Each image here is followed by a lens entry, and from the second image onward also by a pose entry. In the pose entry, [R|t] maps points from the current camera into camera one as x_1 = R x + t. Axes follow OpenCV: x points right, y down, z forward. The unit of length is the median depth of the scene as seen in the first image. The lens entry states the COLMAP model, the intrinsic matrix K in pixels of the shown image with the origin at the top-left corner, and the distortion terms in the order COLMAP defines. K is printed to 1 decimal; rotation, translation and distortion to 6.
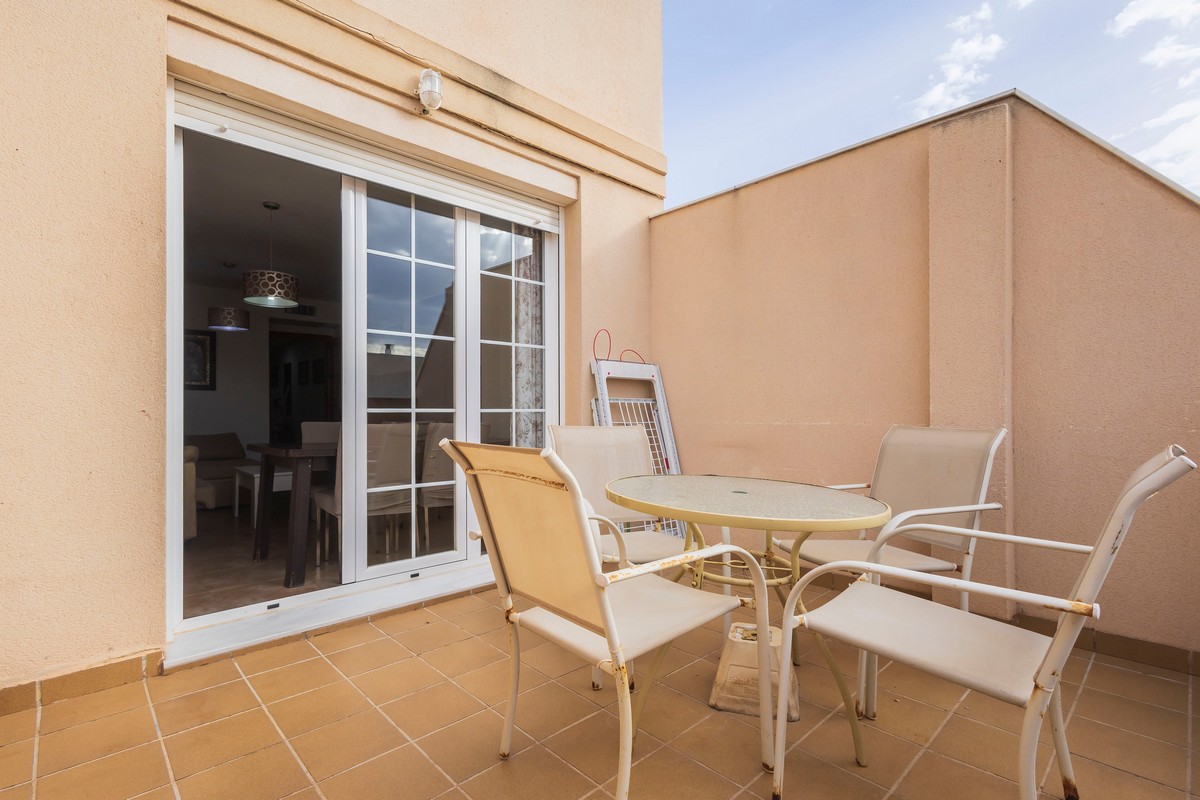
lens RADIAL K [[559.8, 0, 609.2], [0, 559.8, 408.9], [0, 0, 1]] dist [0.018064, -0.002717]
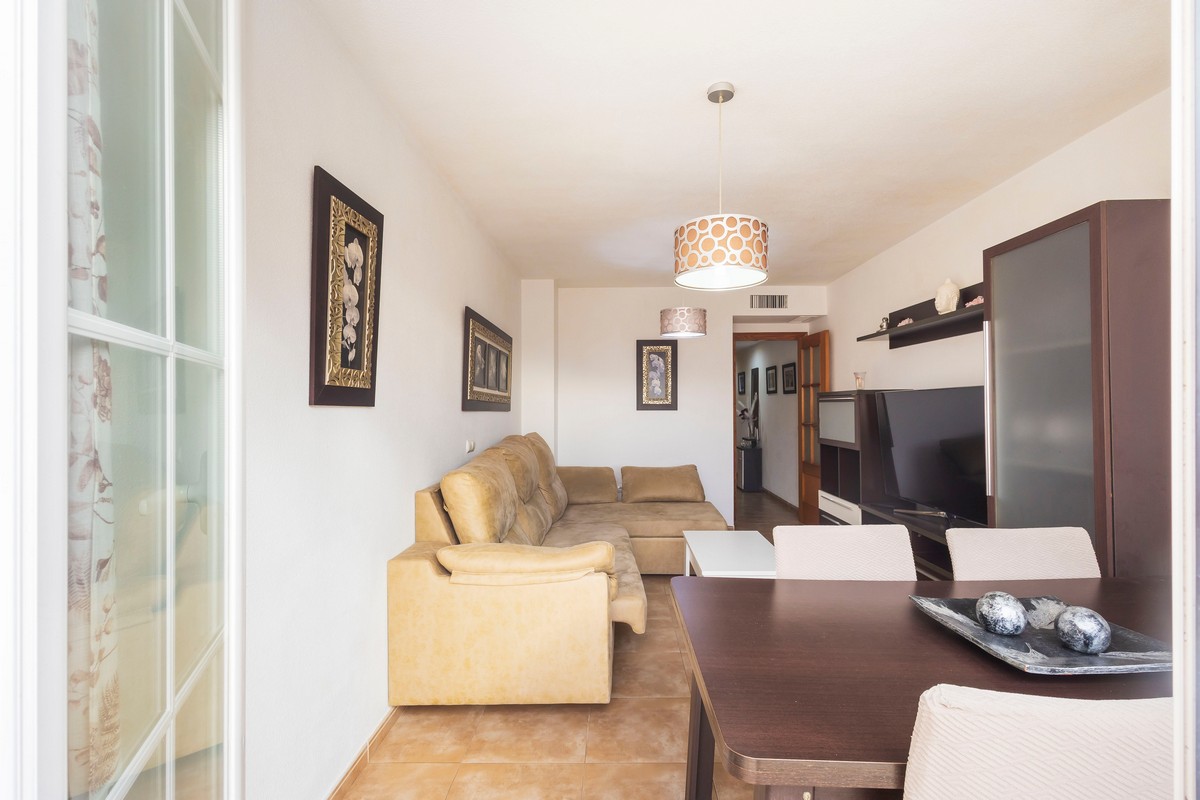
lens RADIAL K [[559.8, 0, 609.2], [0, 559.8, 395.6], [0, 0, 1]] dist [0.018064, -0.002717]
pose [[0.713149, -0.009370, -0.700950, -0.232172], [0.003991, 0.999949, -0.009307, -0.057880], [0.701001, 0.003840, 0.713150, 0.417735]]
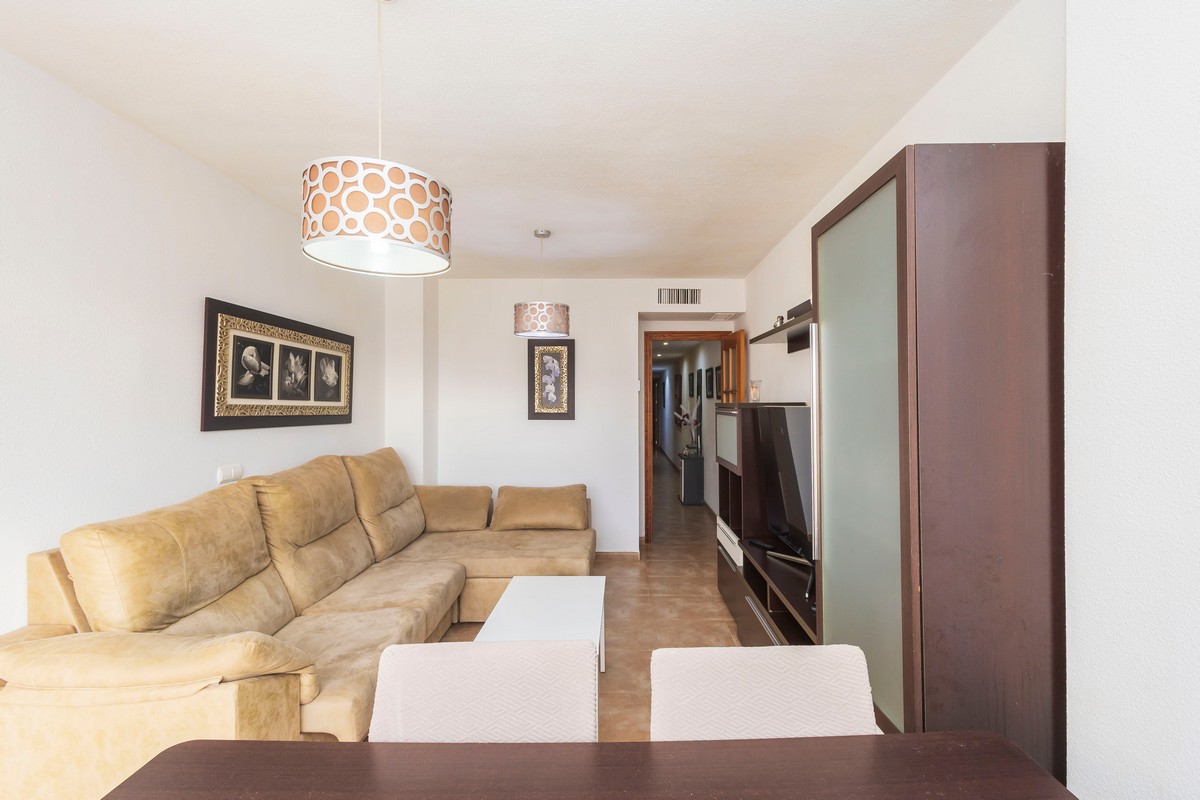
lens RADIAL K [[559.8, 0, 621.0], [0, 559.8, 406.2], [0, 0, 1]] dist [0.018064, -0.002717]
pose [[0.724850, 0.011082, -0.688818, -0.190585], [-0.001201, 0.999889, 0.014823, -0.075618], [0.688906, -0.009917, 0.724783, 0.638014]]
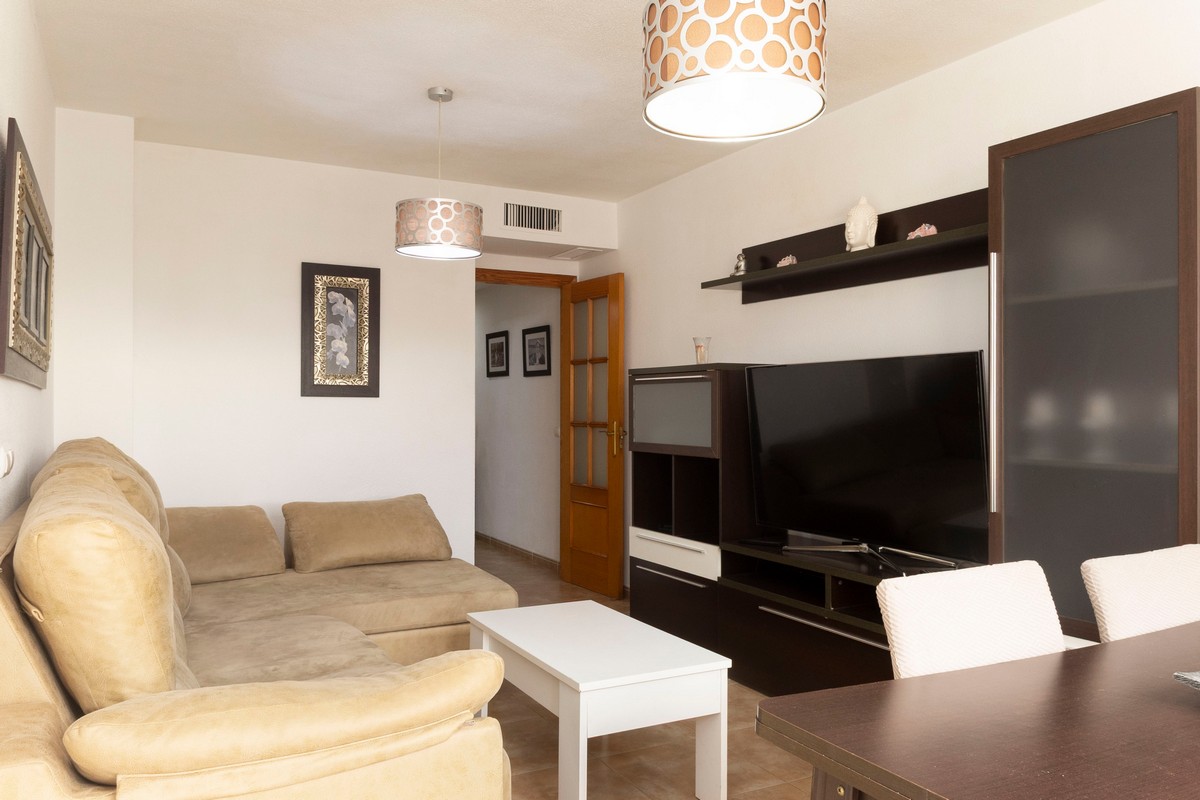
lens RADIAL K [[883.1, 0, 595.8], [0, 883.1, 432.1], [0, 0, 1]] dist [-0.015166, -0.015160]
pose [[0.964267, 0.018900, -0.264256, -0.417571], [-0.011078, 0.999456, 0.031062, -0.035542], [0.264699, -0.027025, 0.963952, 0.440335]]
